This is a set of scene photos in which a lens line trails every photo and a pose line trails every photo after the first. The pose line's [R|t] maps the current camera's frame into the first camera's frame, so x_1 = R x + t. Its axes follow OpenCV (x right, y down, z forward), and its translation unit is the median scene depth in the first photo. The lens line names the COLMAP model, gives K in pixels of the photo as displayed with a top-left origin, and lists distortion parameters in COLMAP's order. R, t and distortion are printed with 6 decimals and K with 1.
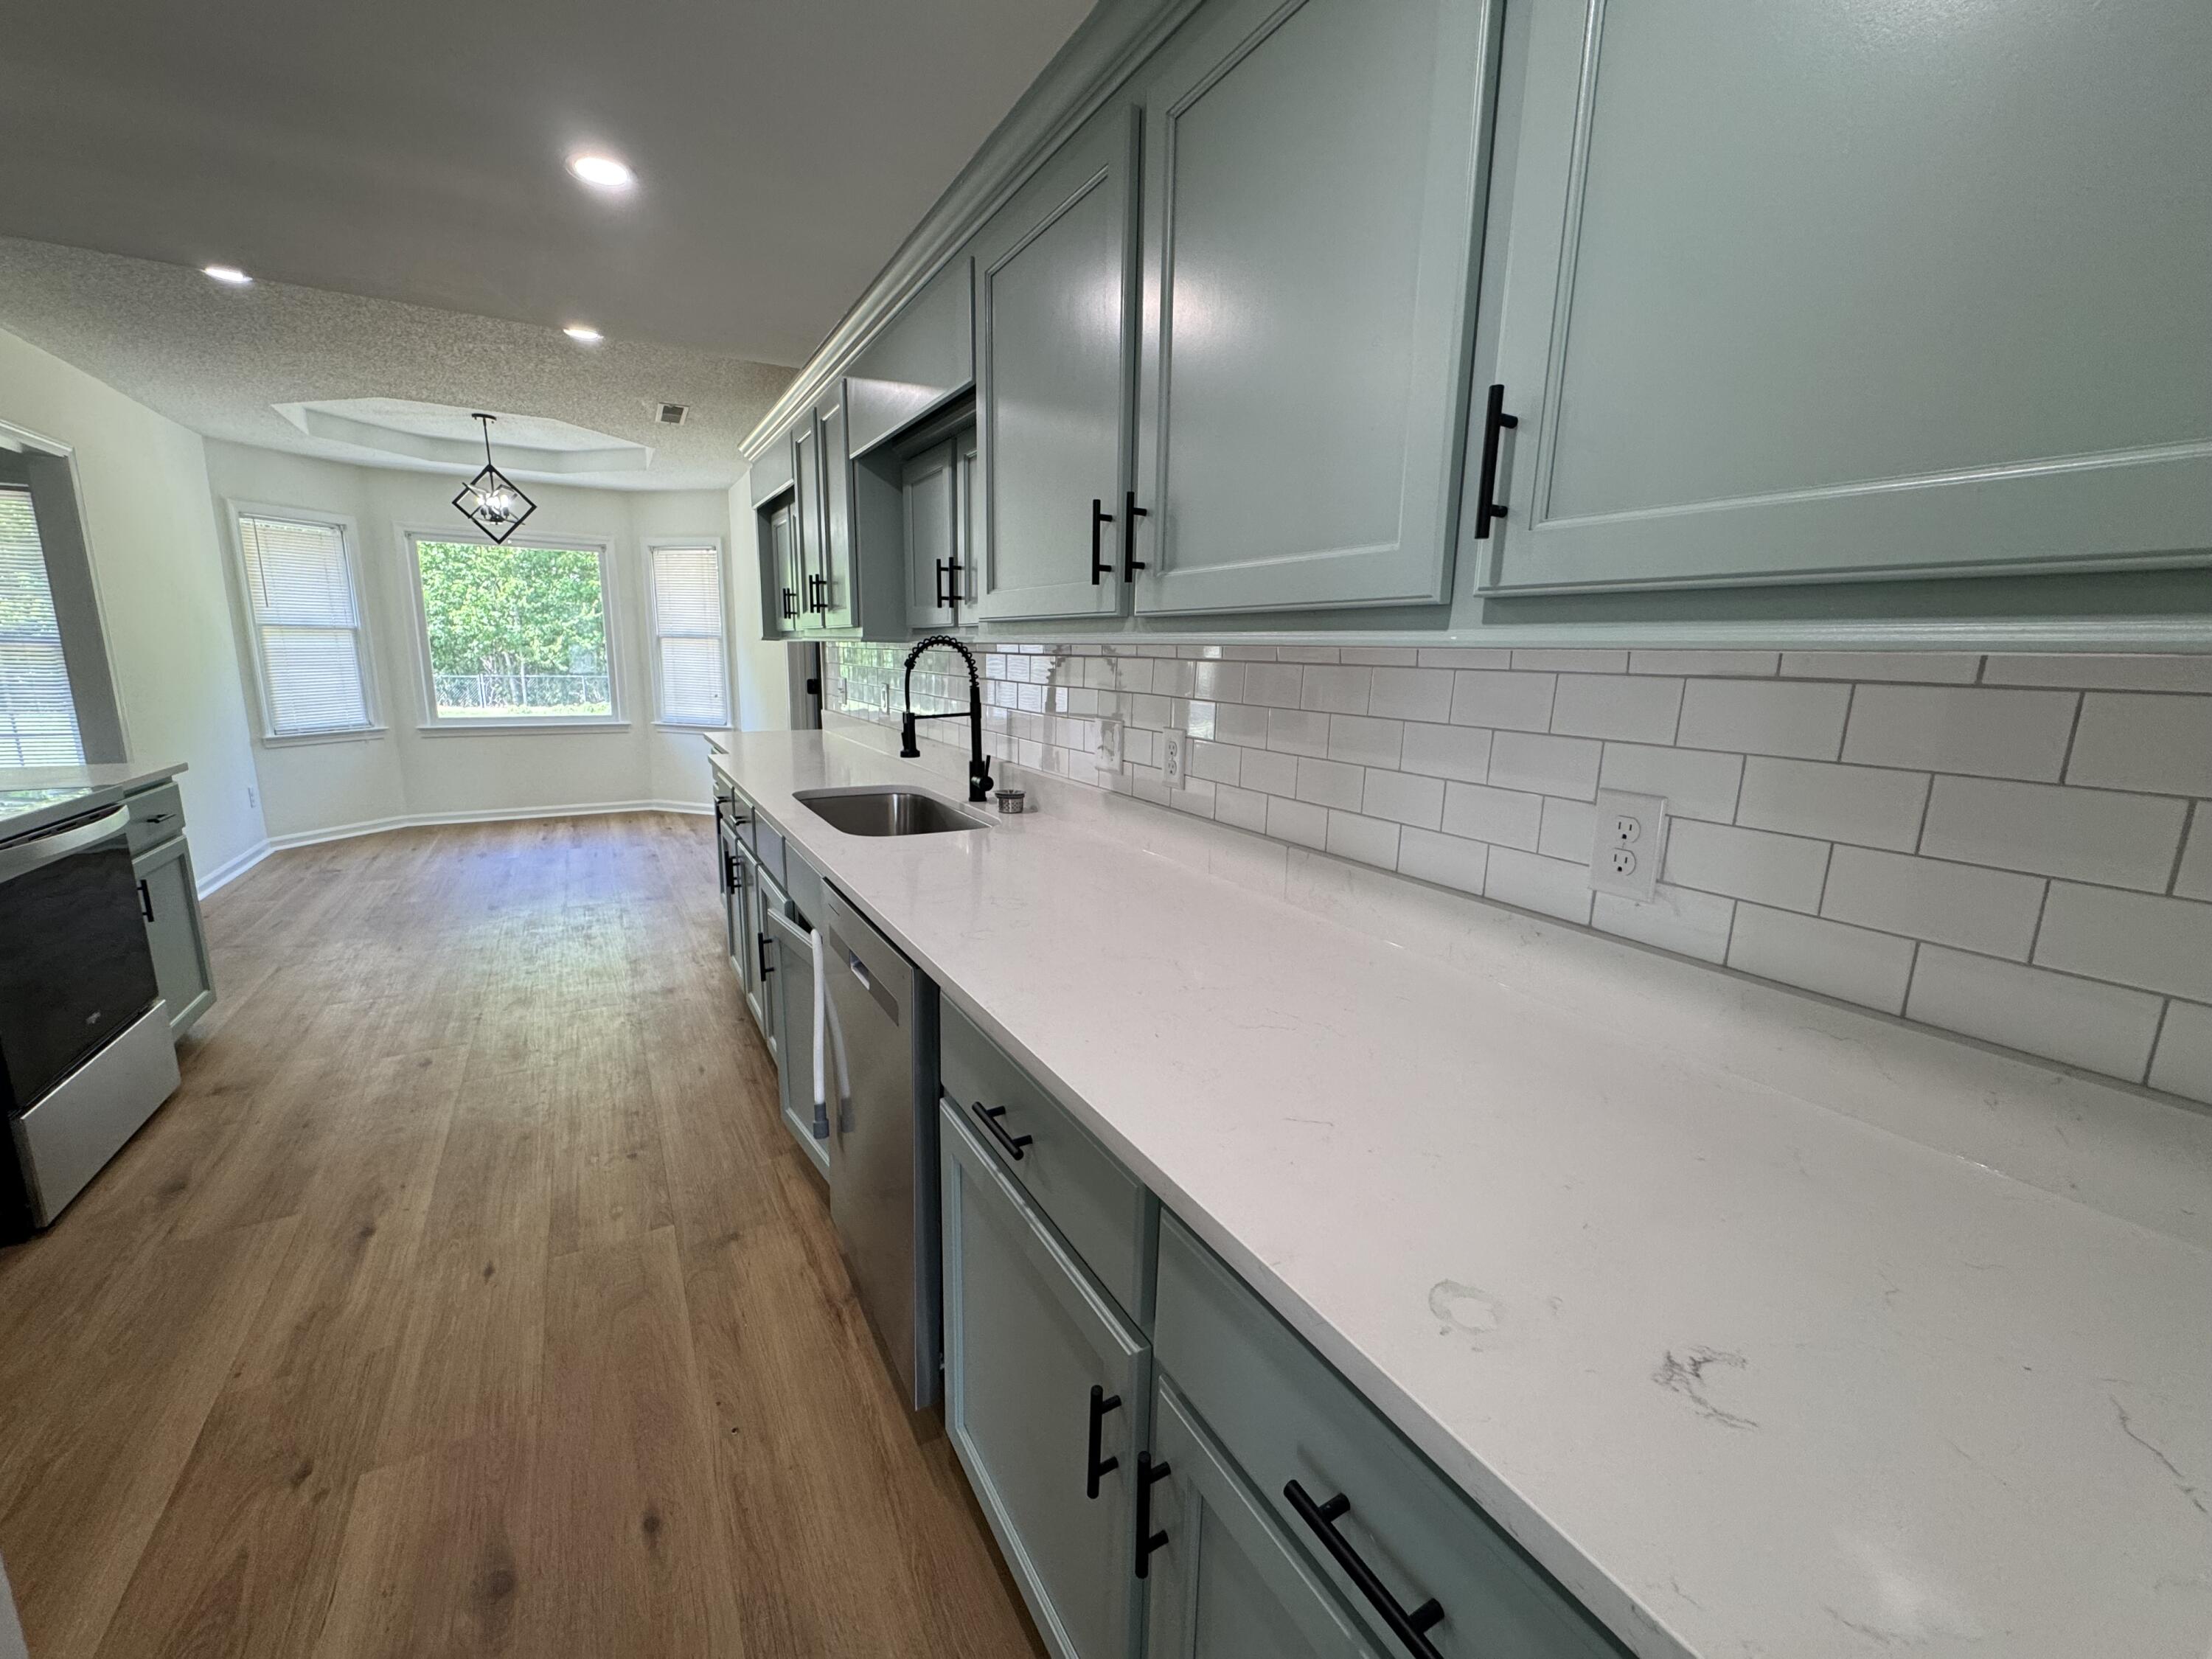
lens RADIAL K [[882.9, 0, 1106.0], [0, 882.9, 829.5], [0, 0, 1]] dist [-0.004531, 0.000407]
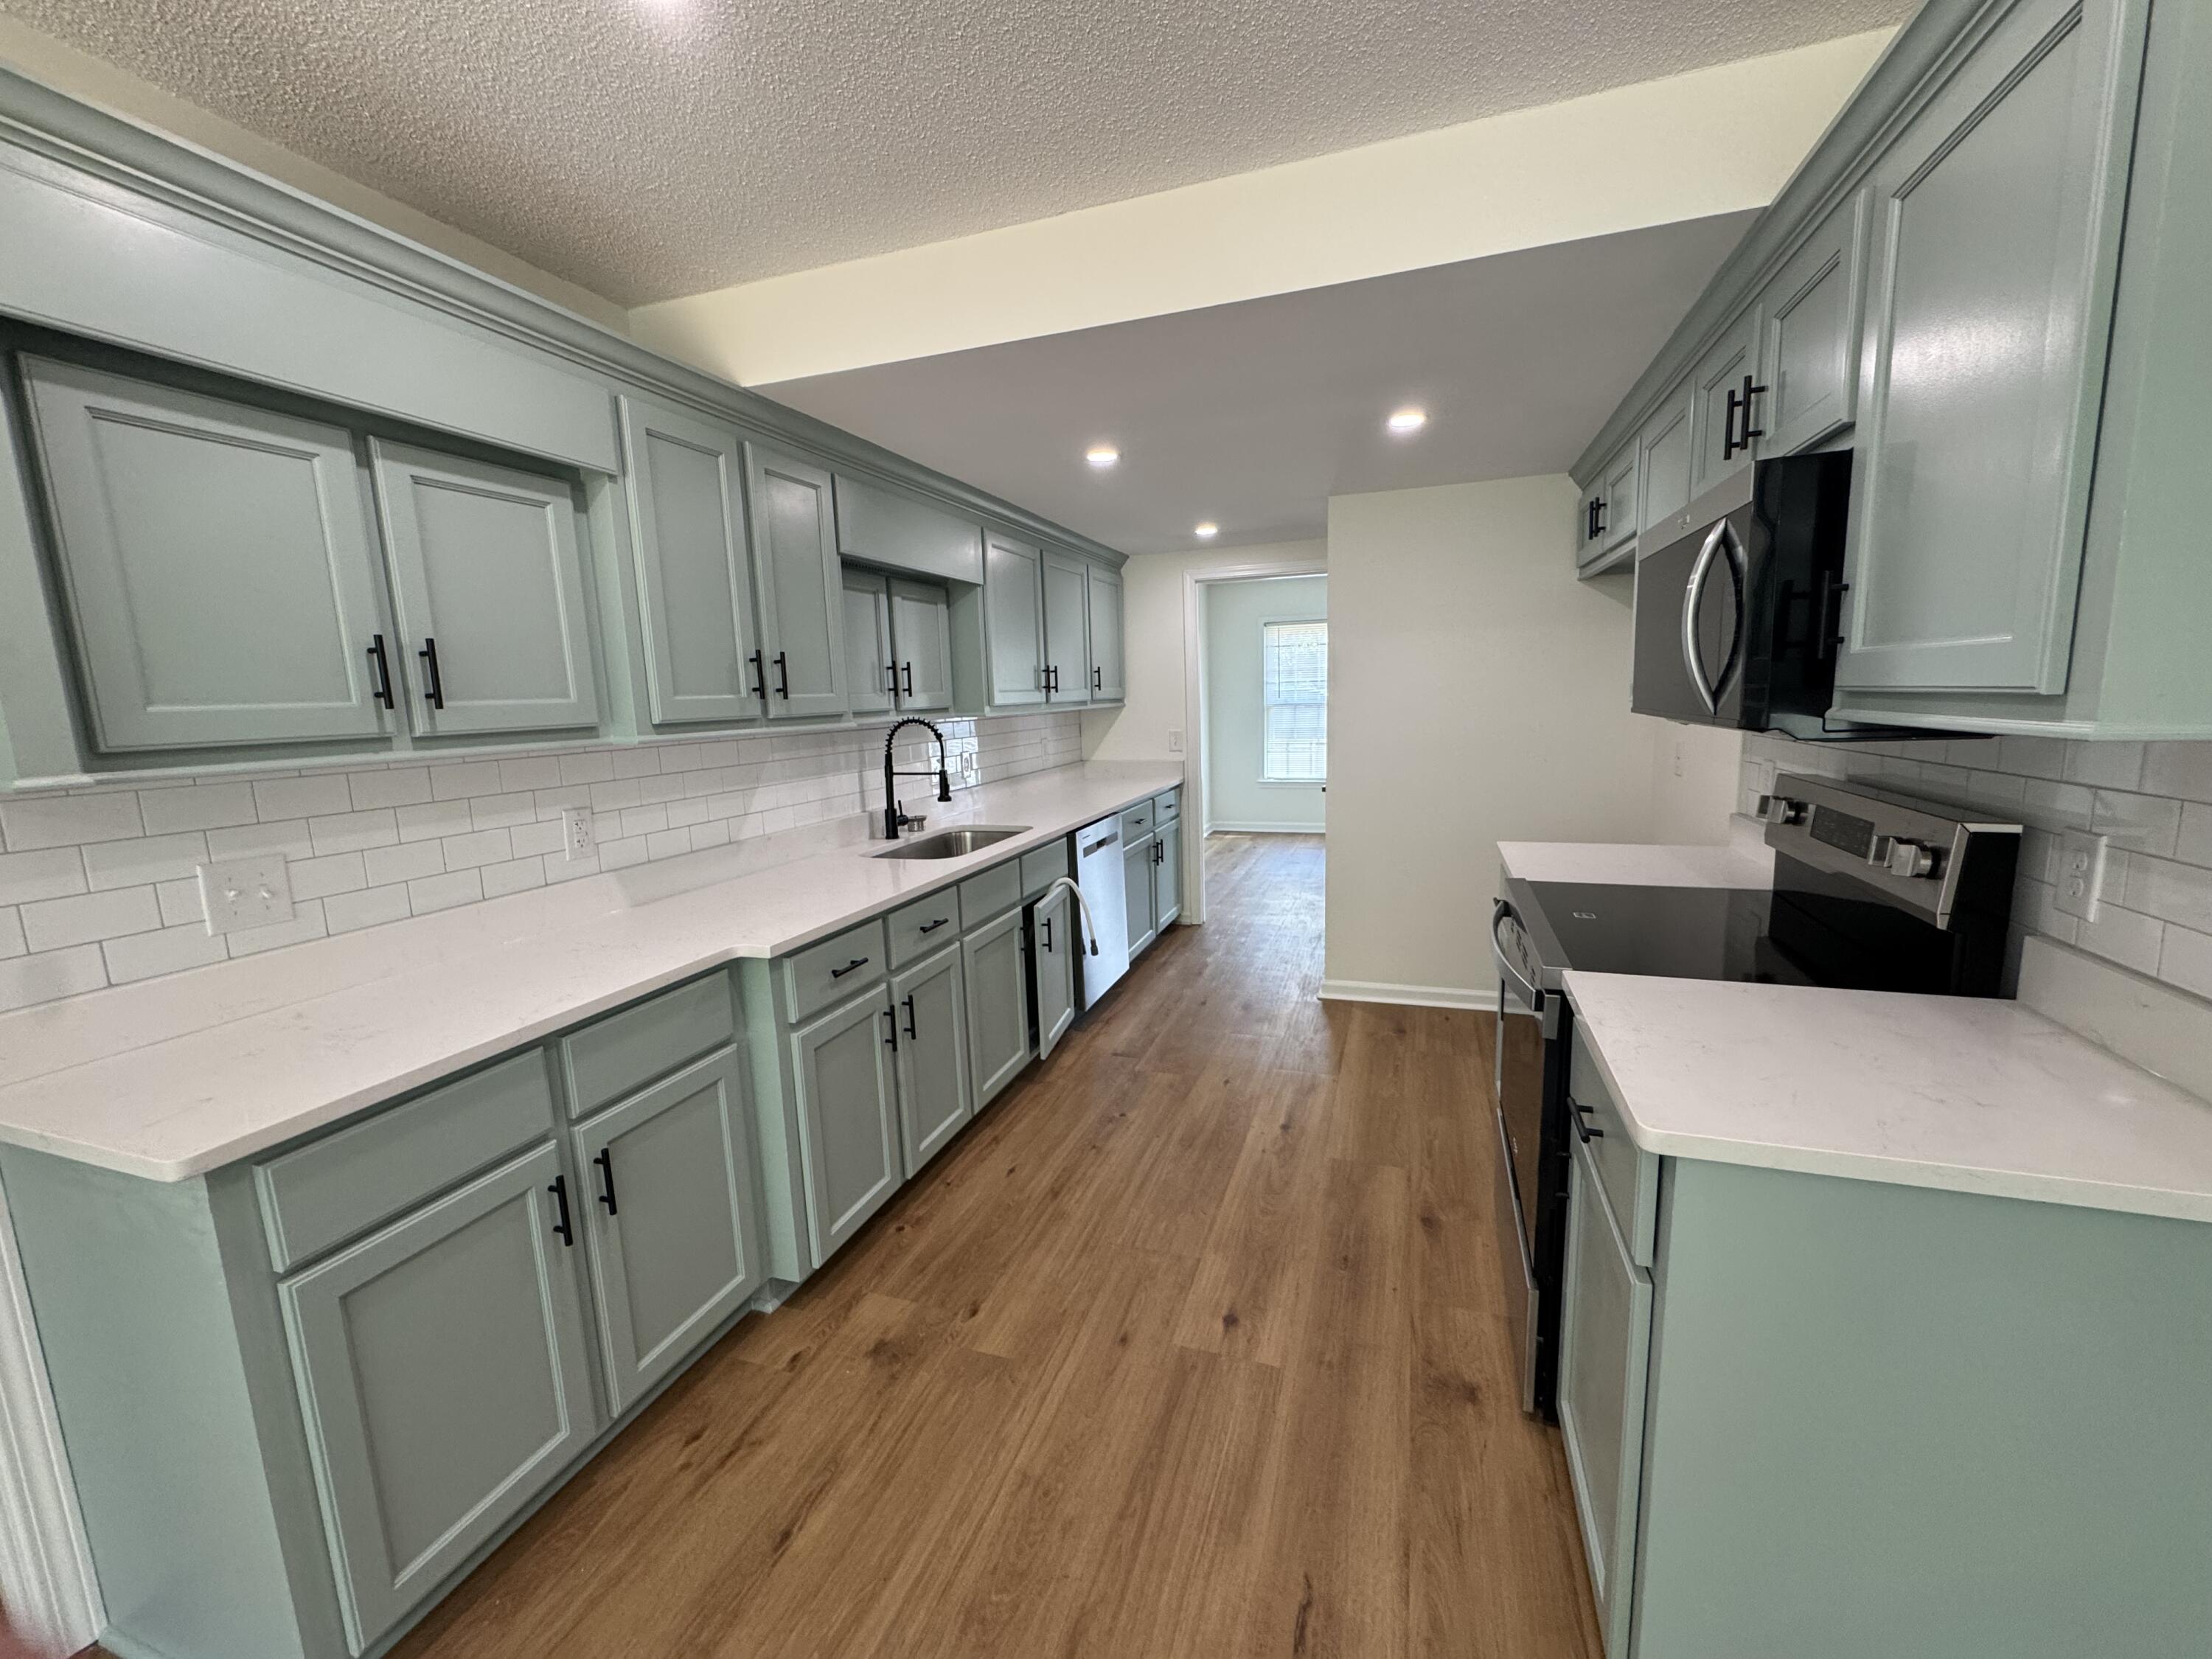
lens RADIAL K [[882.9, 0, 1106.0], [0, 882.9, 829.5], [0, 0, 1]] dist [-0.004531, 0.000407]
pose [[-0.652552, -0.112678, 0.749319, -0.940626], [0.172741, 0.940723, 0.291893, -0.263441], [-0.737792, 0.319913, -0.594406, 1.077588]]
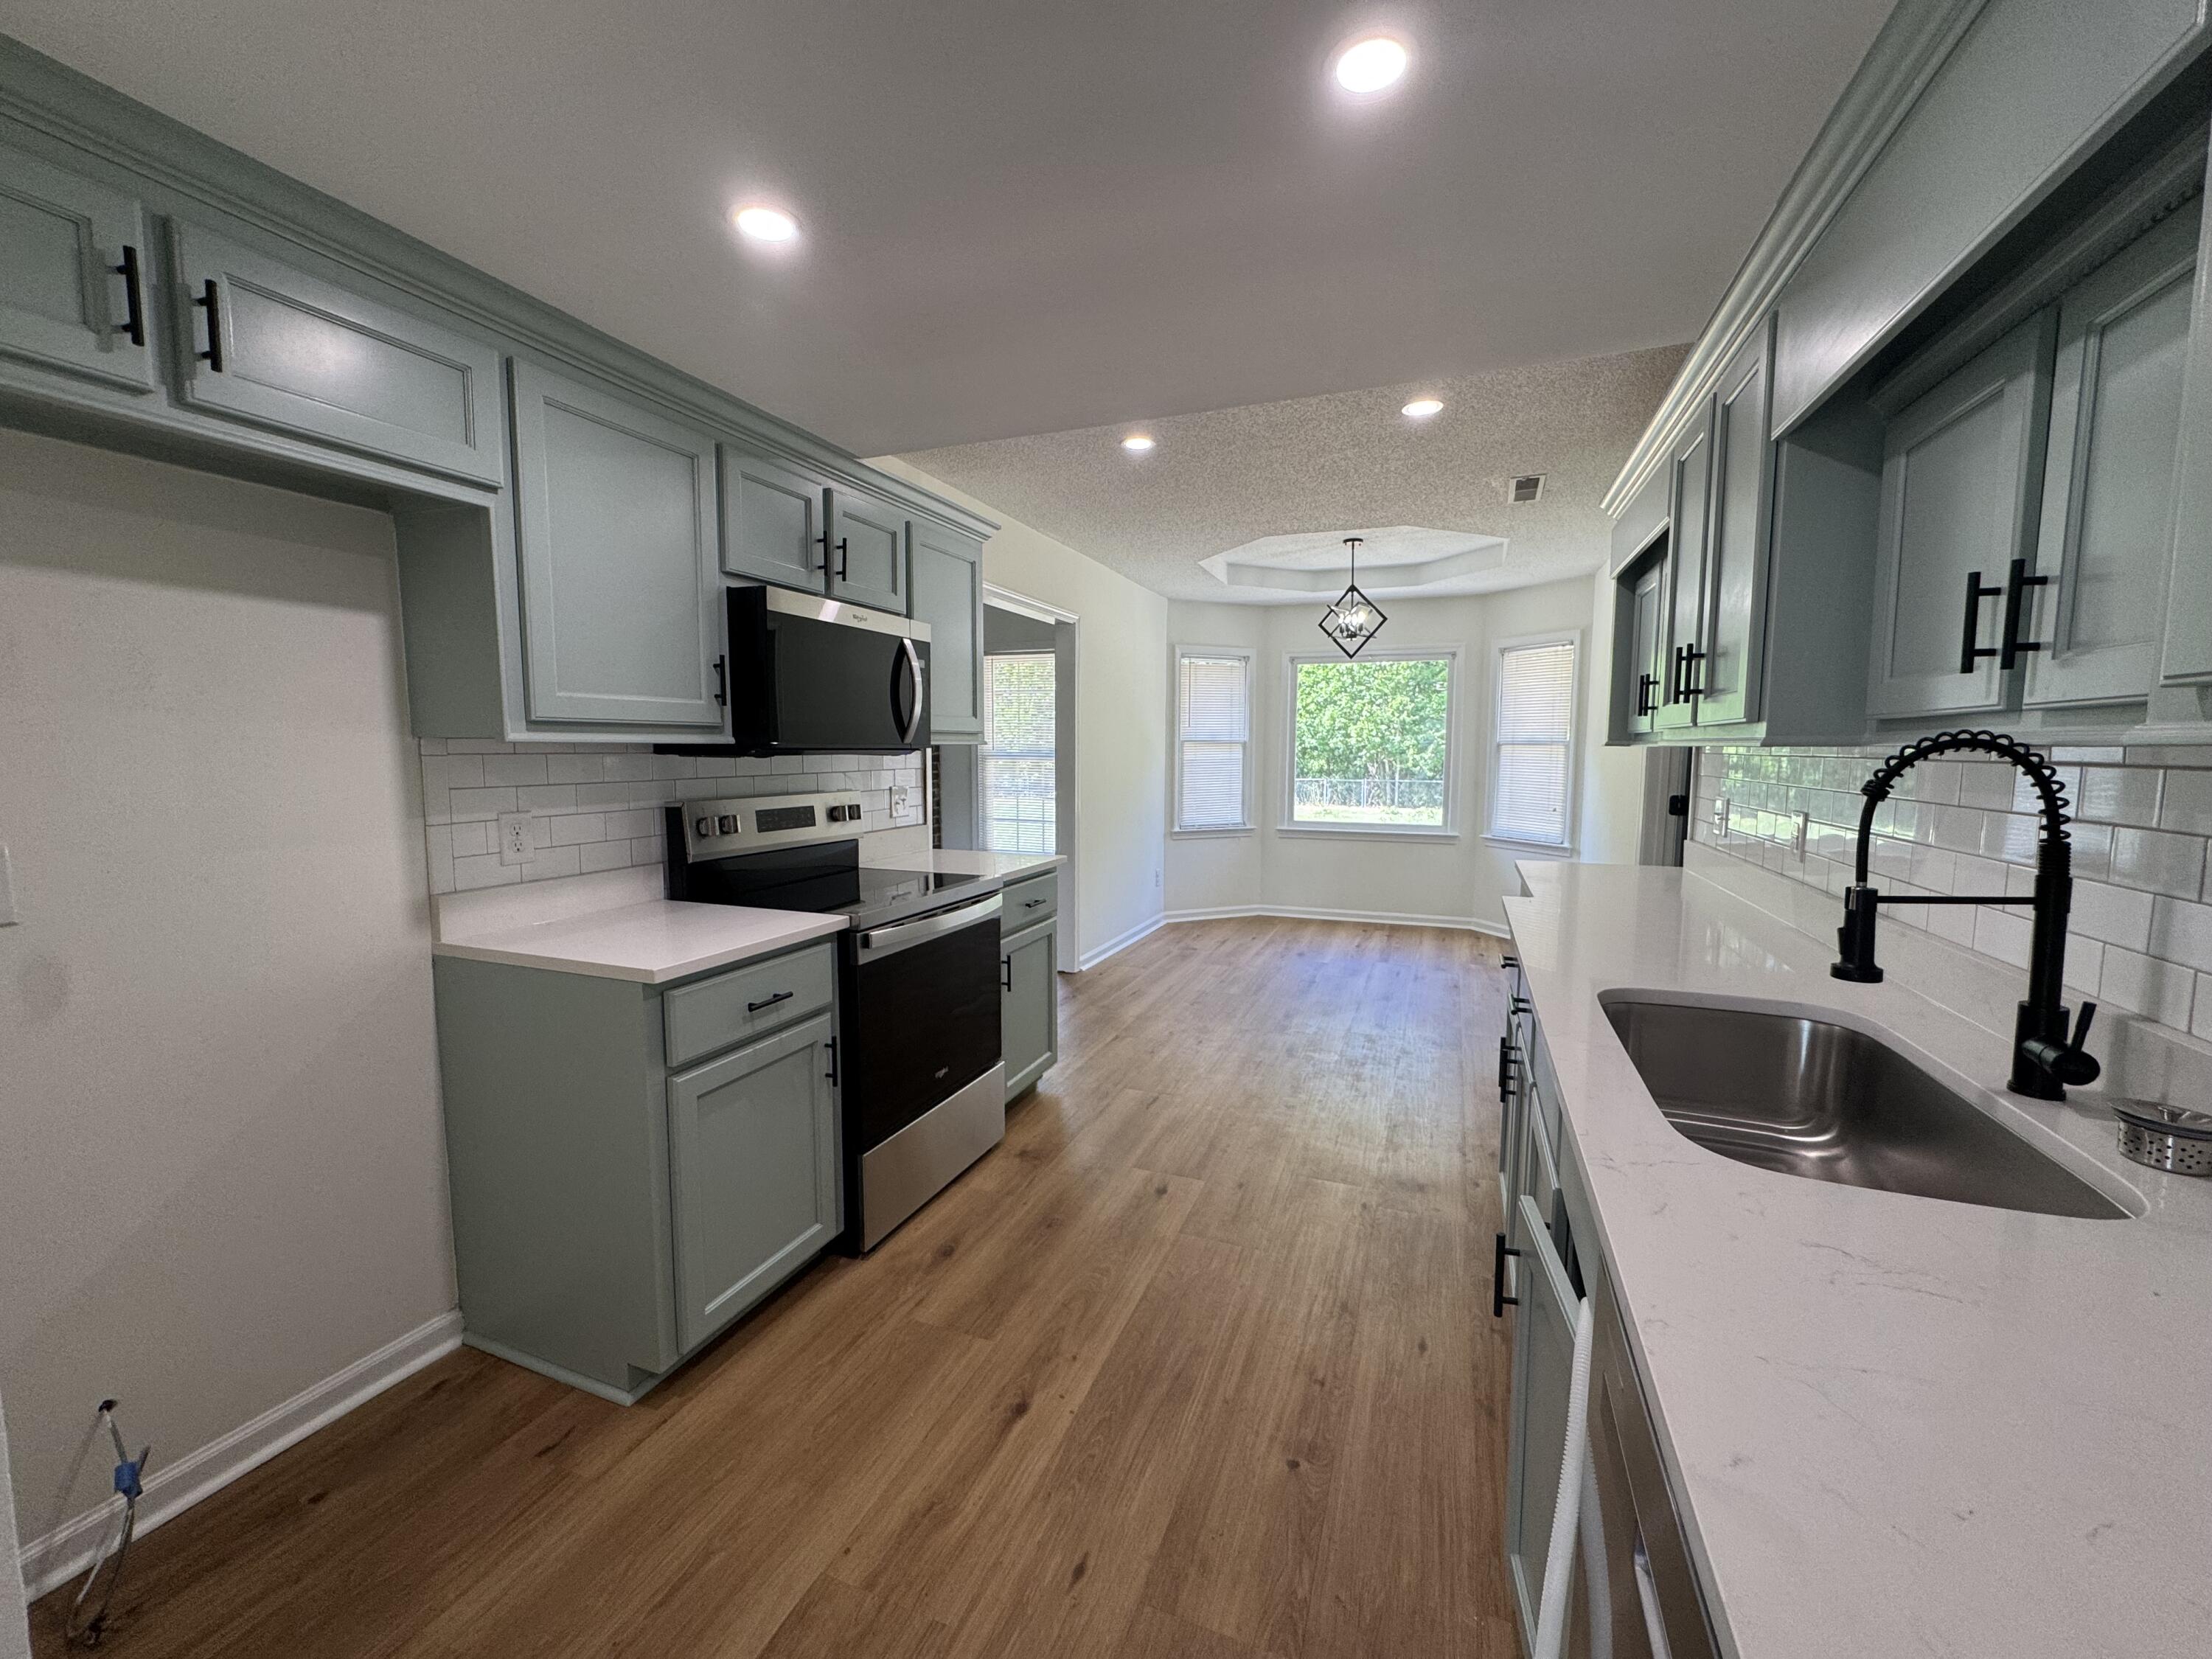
lens RADIAL K [[882.9, 0, 1106.0], [0, 882.9, 829.5], [0, 0, 1]] dist [-0.004531, 0.000407]
pose [[0.618980, 0.054164, -0.783537, -0.066670], [-0.146010, 0.988164, -0.047036, -0.052275], [0.771716, 0.143518, 0.619562, 0.241454]]
